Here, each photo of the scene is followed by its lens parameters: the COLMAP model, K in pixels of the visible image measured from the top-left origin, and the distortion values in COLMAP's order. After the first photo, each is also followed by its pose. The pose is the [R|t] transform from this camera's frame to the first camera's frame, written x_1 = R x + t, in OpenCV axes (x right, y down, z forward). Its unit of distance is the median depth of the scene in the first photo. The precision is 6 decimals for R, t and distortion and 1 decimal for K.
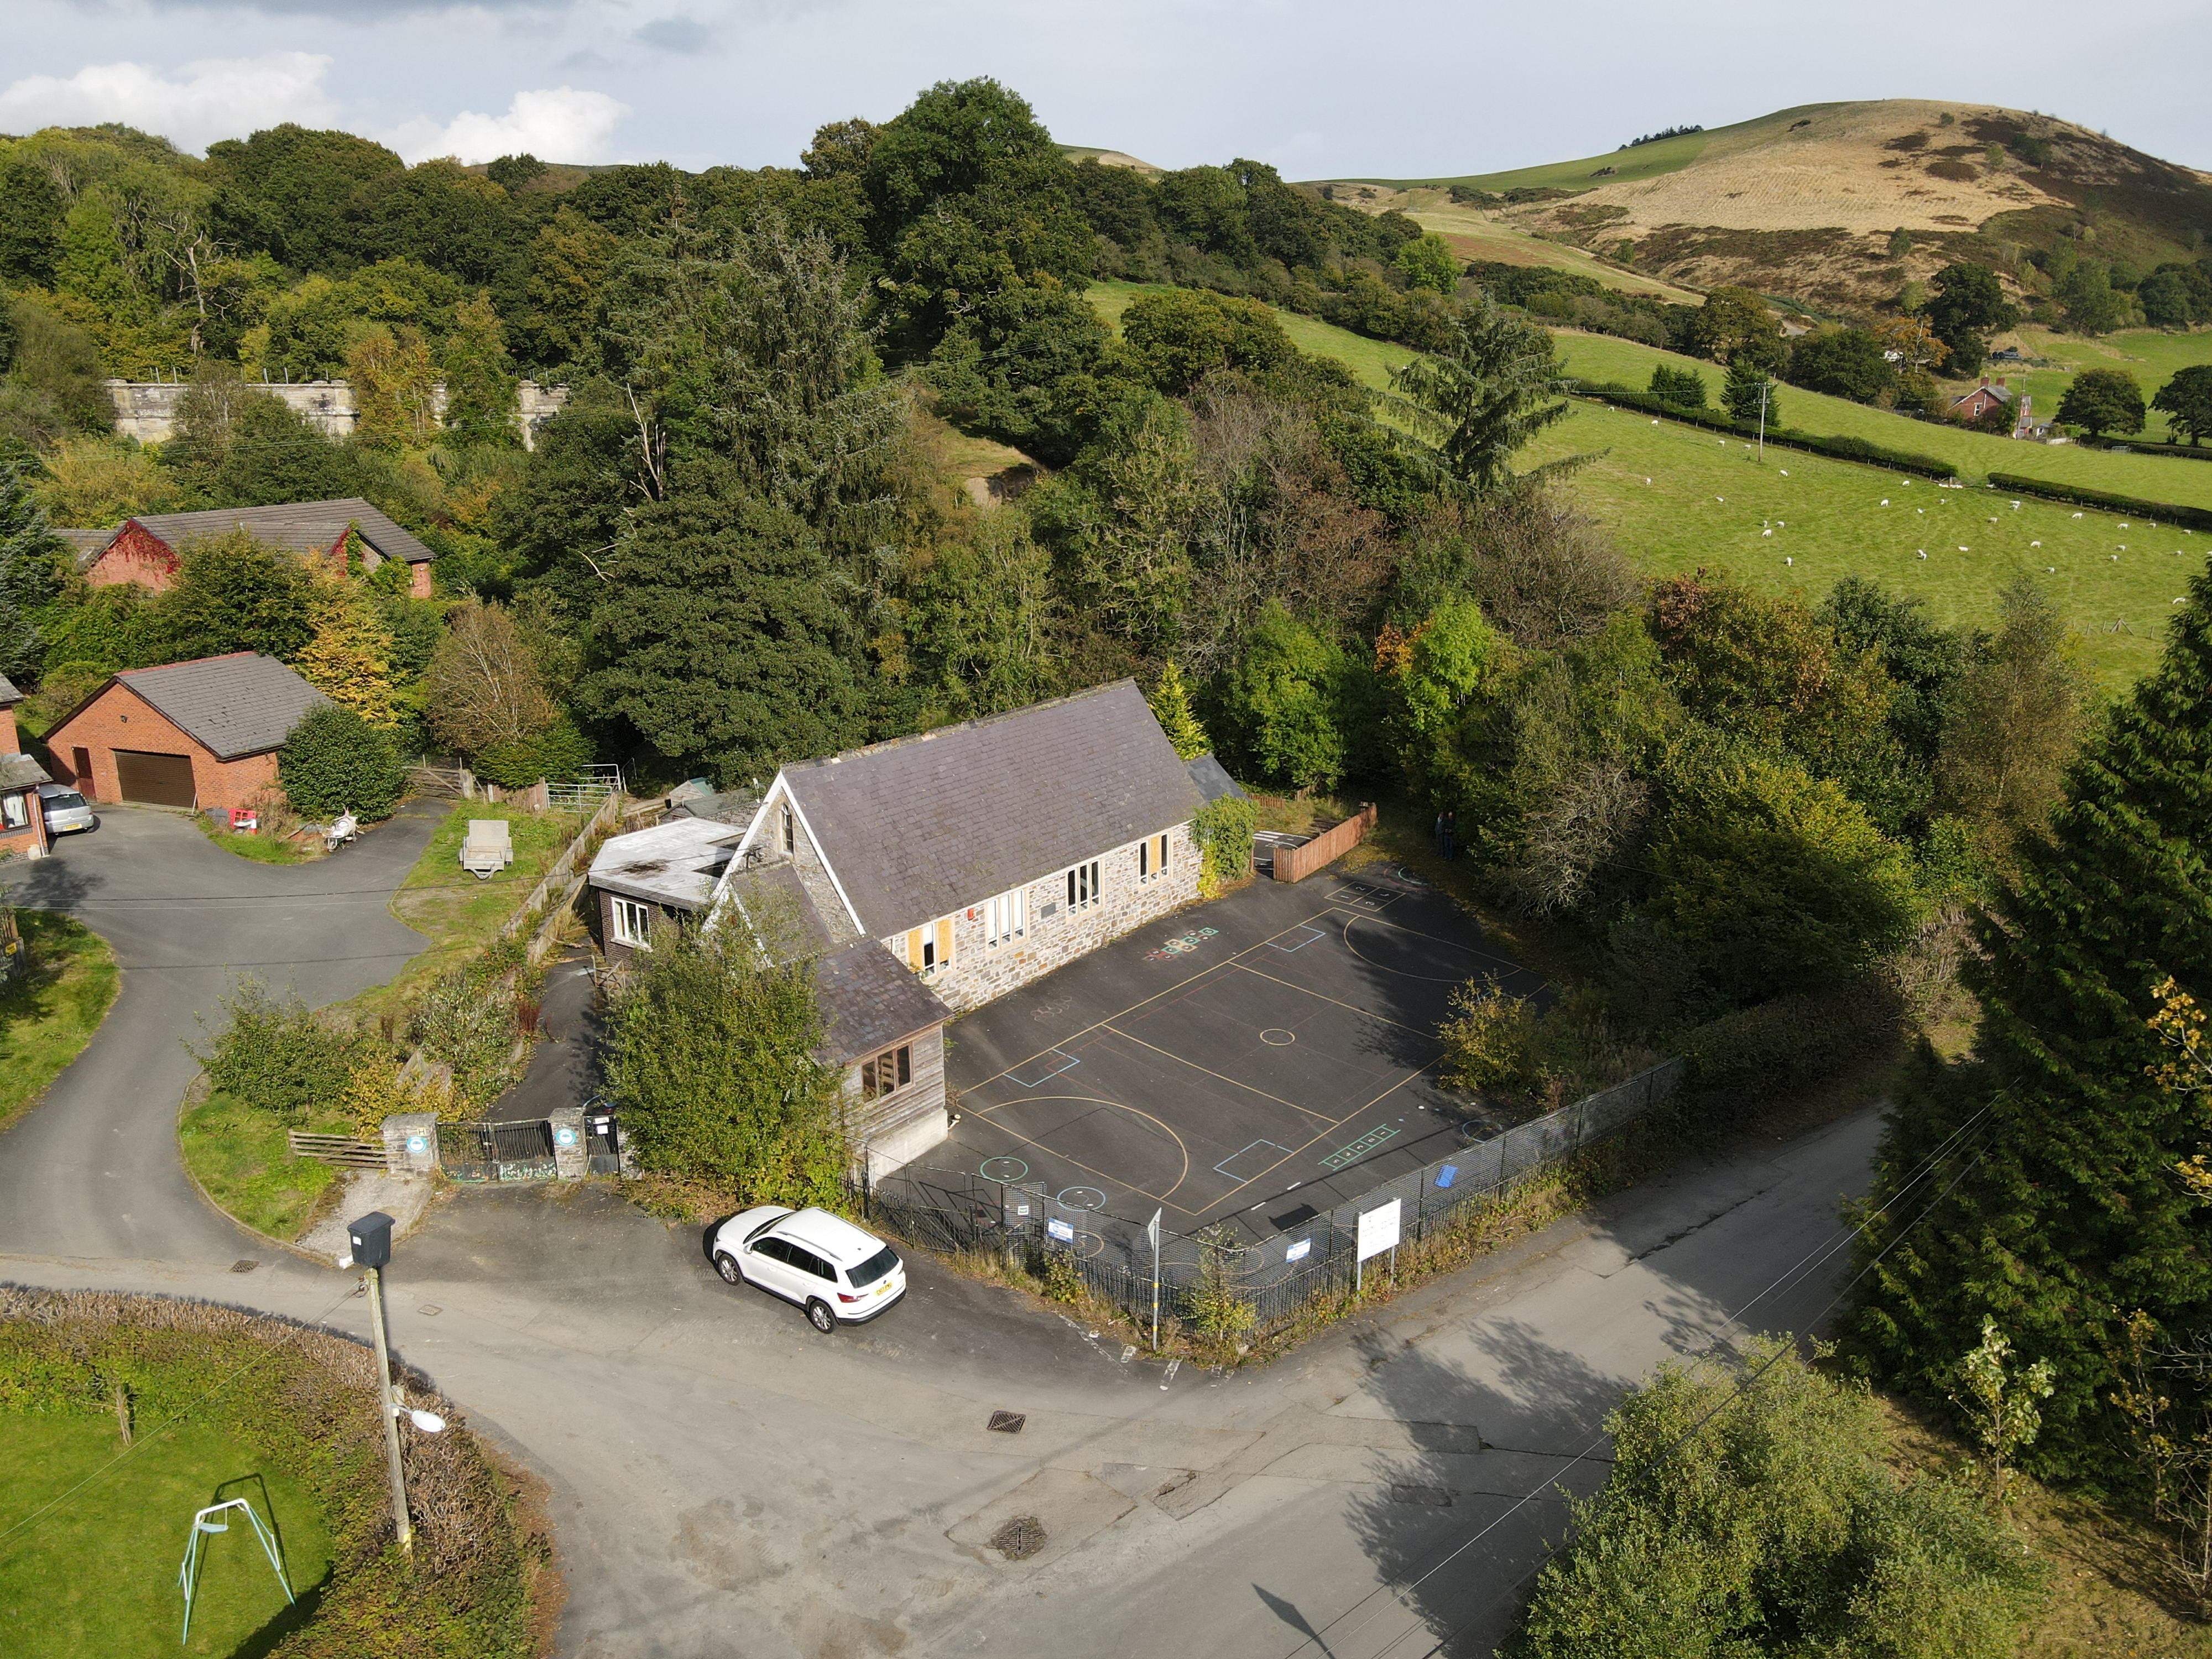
lens RADIAL K [[1619.1, 0, 1106.0], [0, 1619.1, 829.5], [0, 0, 1]] dist [-0.029158, 0.078633]
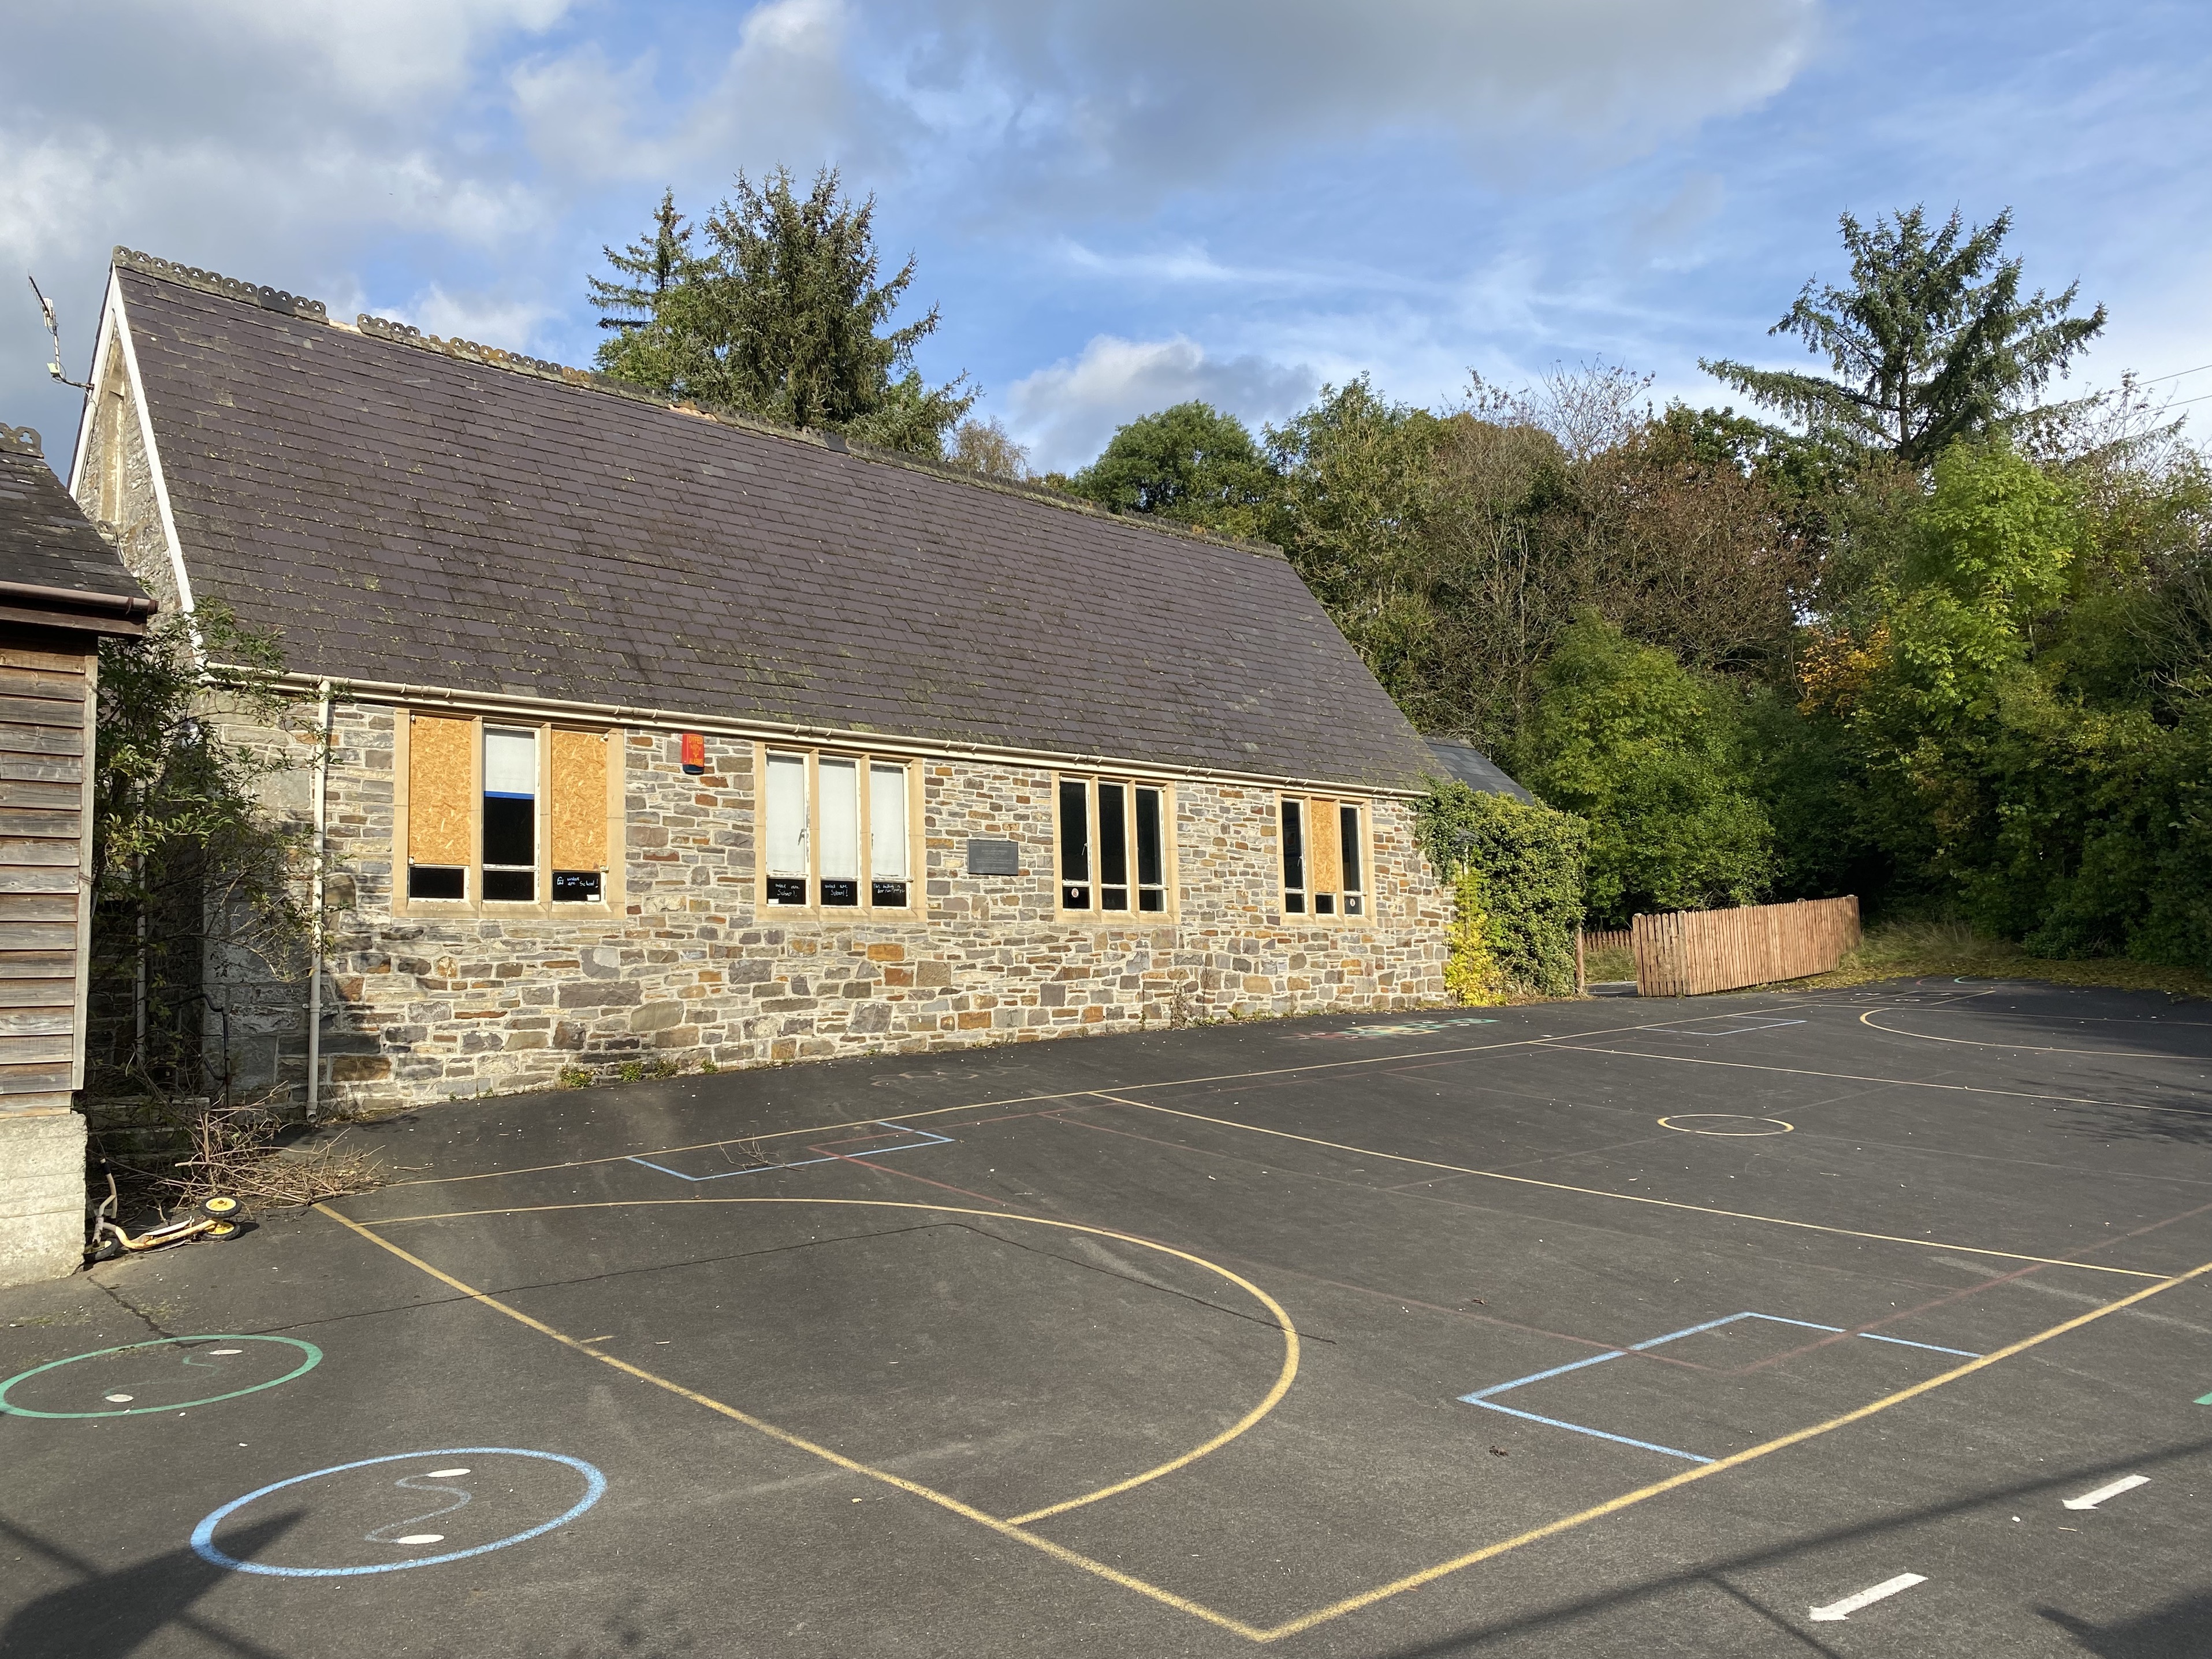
lens RADIAL K [[1661.5, 0, 1141.5], [0, 1661.5, 833.3], [0, 0, 1]] dist [0.122487, -0.192242]
pose [[0.988413, -0.039691, -0.146505, 0.044328], [-0.015406, 0.933989, -0.356970, 0.154554], [0.151002, 0.355091, 0.922555, 0.592147]]
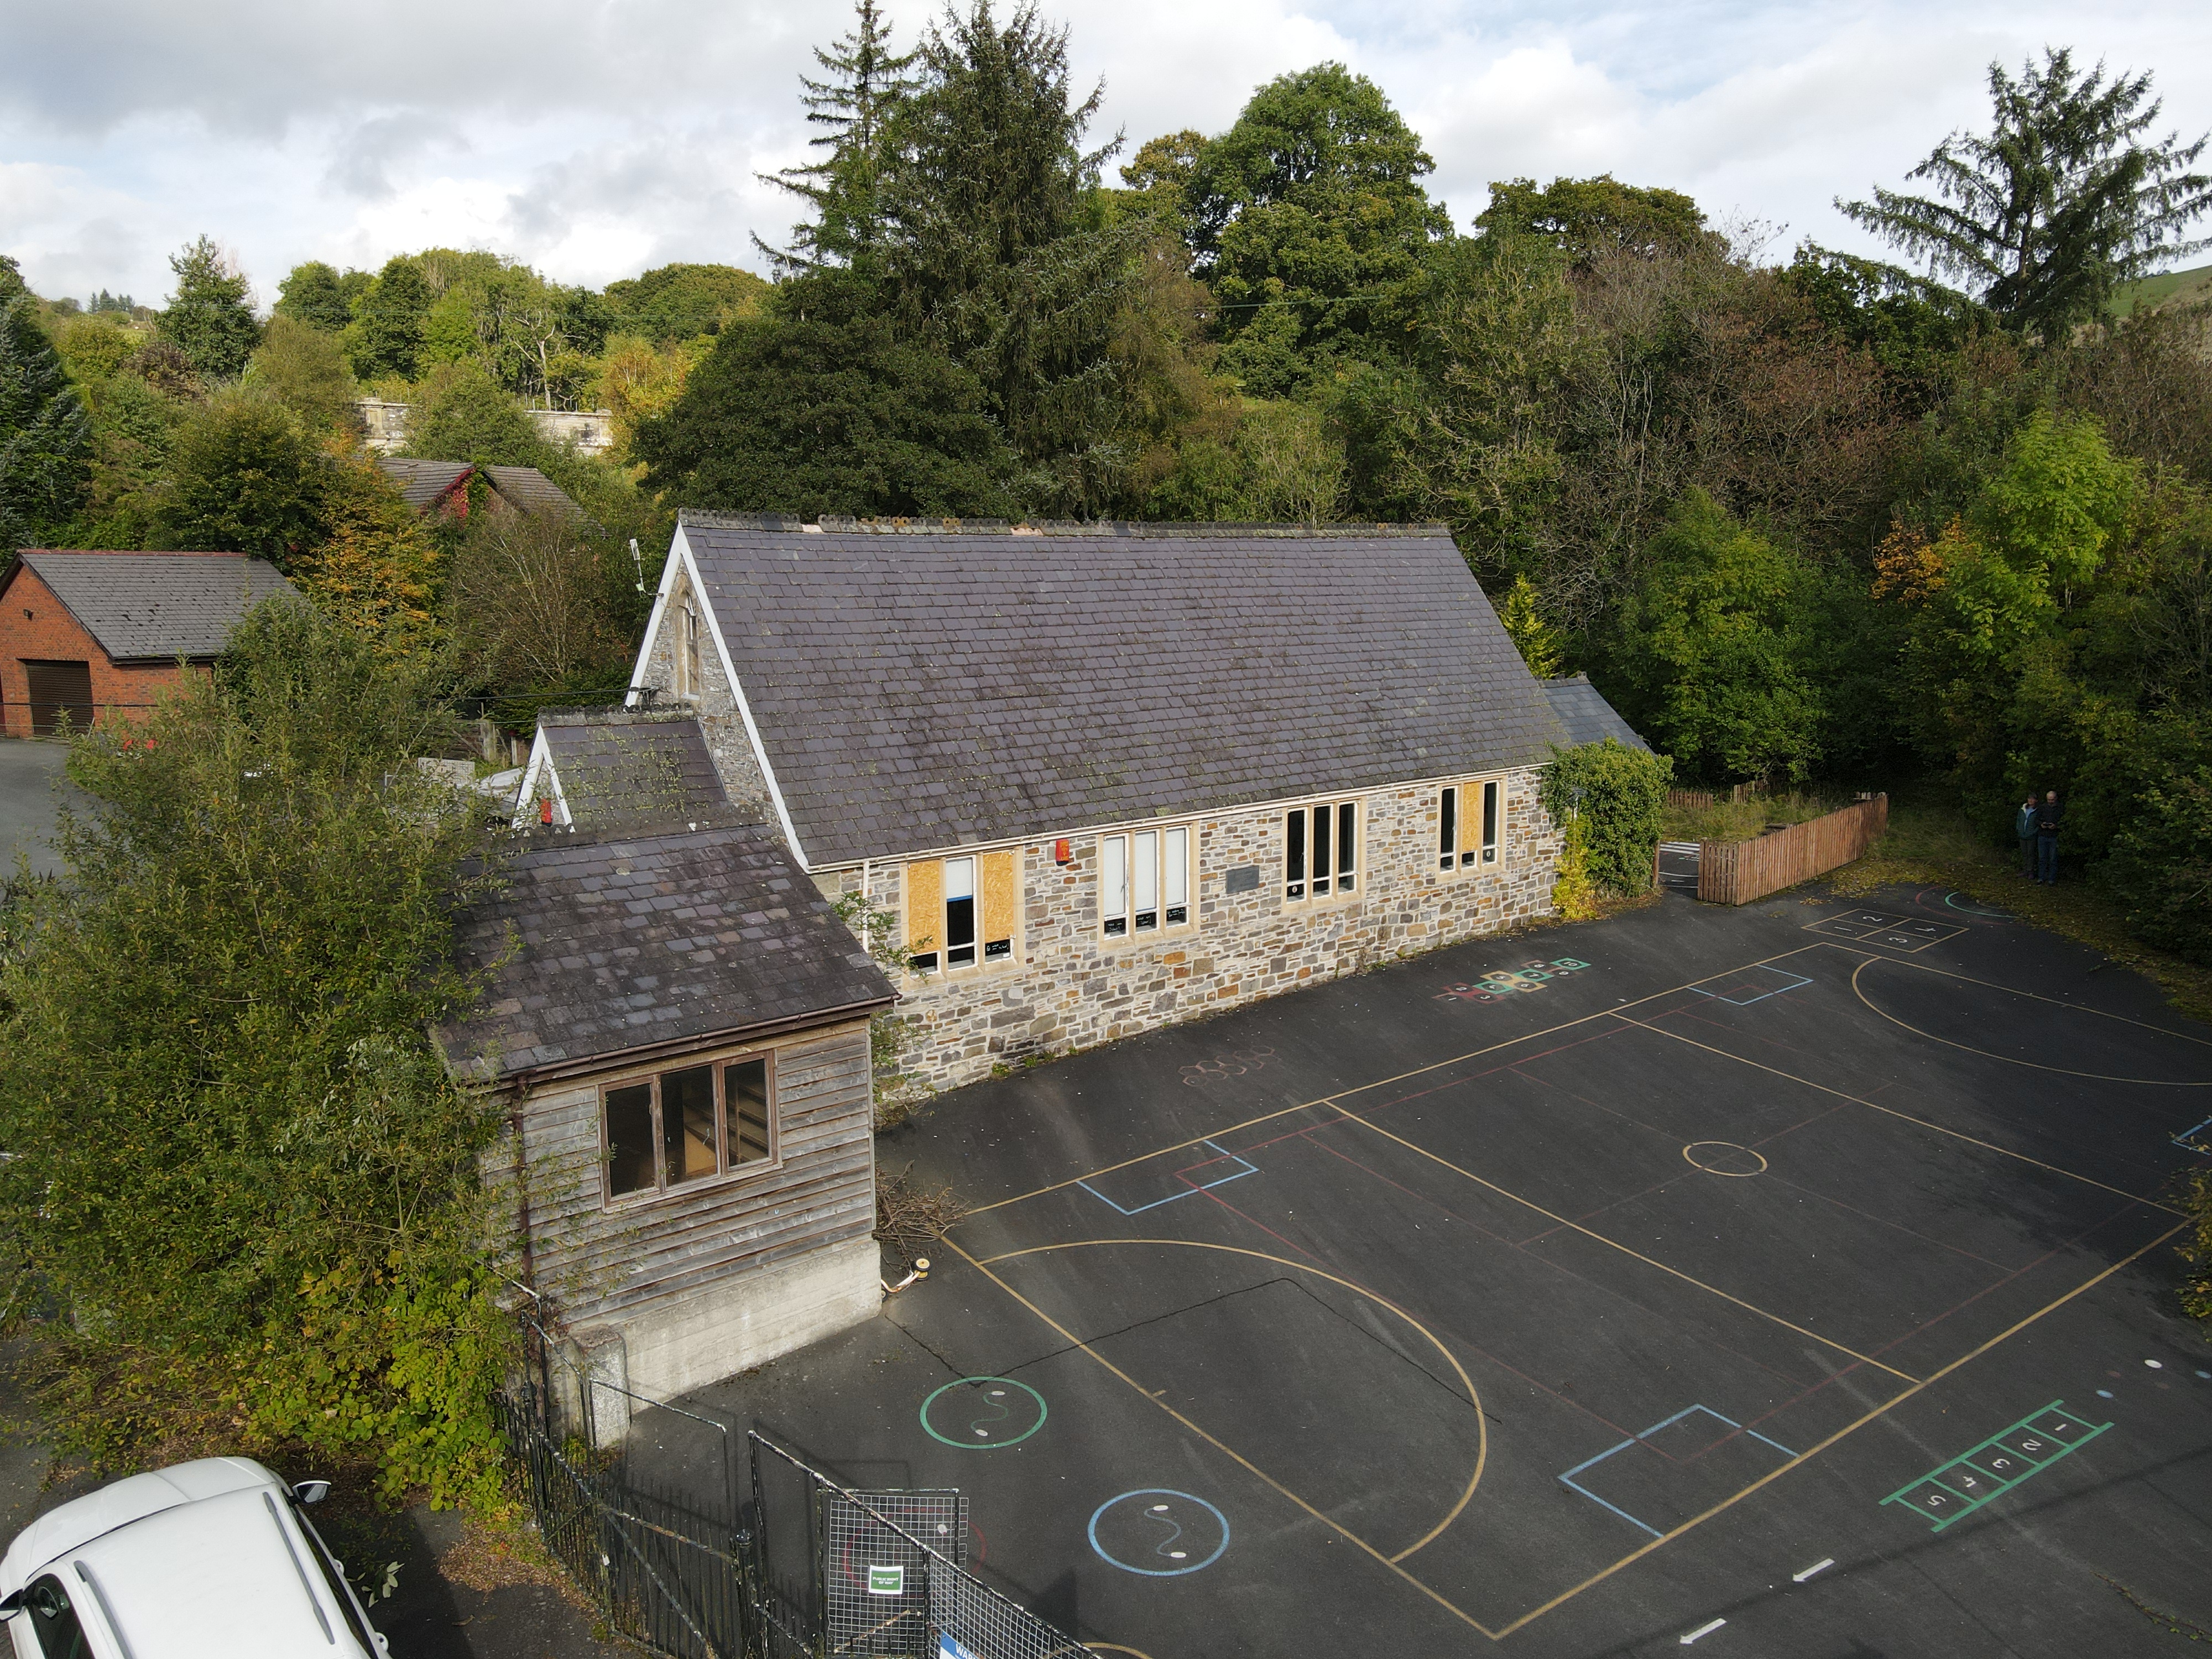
lens RADIAL K [[1619.1, 0, 1106.0], [0, 1619.1, 829.5], [0, 0, 1]] dist [-0.029158, 0.078633]
pose [[0.974197, 0.035403, -0.222905, 0.030923], [-0.060127, 0.992639, -0.105127, 0.080041], [0.217543, 0.115817, 0.969155, 0.443006]]
